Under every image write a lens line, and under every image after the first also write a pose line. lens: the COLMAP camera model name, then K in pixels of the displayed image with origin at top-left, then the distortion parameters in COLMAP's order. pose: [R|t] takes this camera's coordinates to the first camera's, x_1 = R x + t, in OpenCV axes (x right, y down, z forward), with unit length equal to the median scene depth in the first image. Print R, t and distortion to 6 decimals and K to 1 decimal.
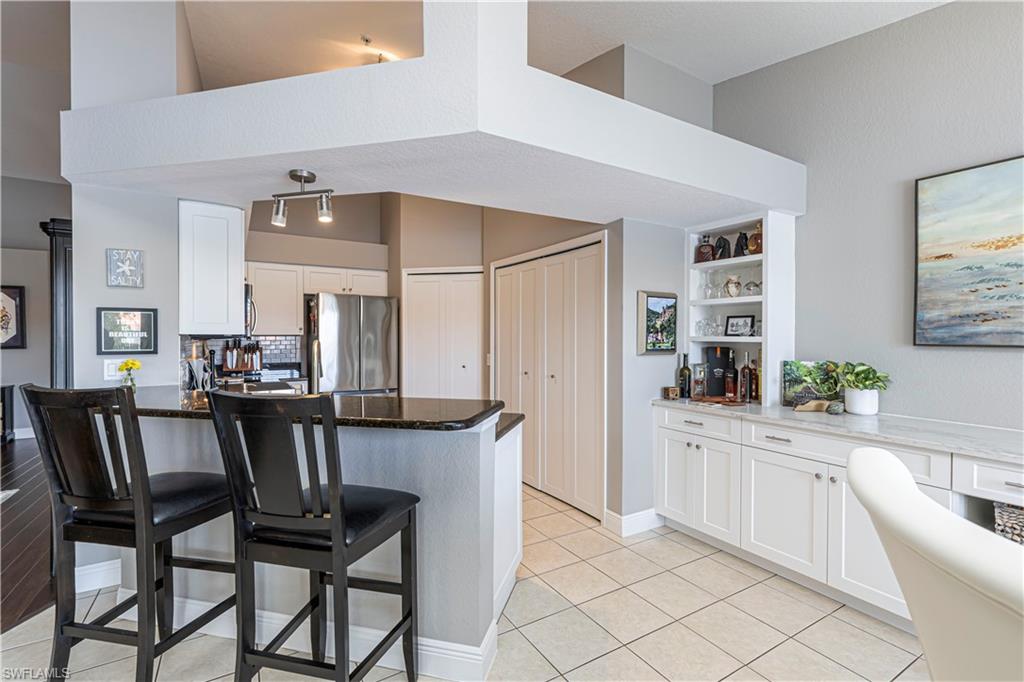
lens RADIAL K [[457.0, 0, 516.9], [0, 457.0, 339.6], [0, 0, 1]] dist [0.004271, 0.000152]
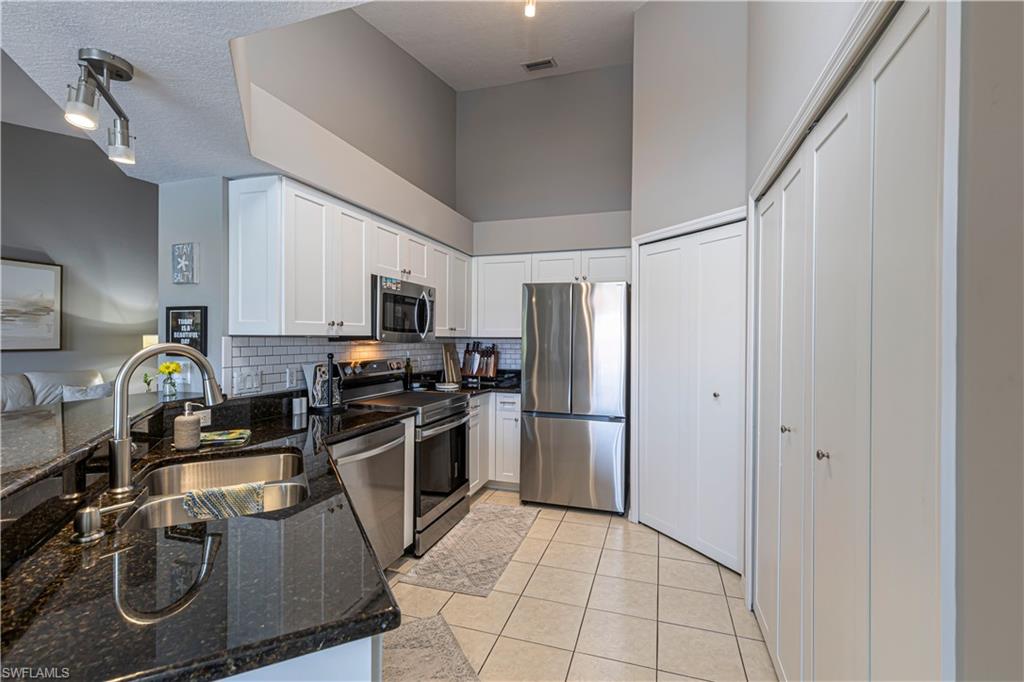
lens RADIAL K [[457.0, 0, 516.9], [0, 457.0, 339.6], [0, 0, 1]] dist [0.004271, 0.000152]
pose [[0.650875, 0.007025, -0.759152, 0.284267], [-0.013381, 0.999908, -0.002220, -0.008050], [0.759067, 0.011604, 0.650909, 0.877470]]
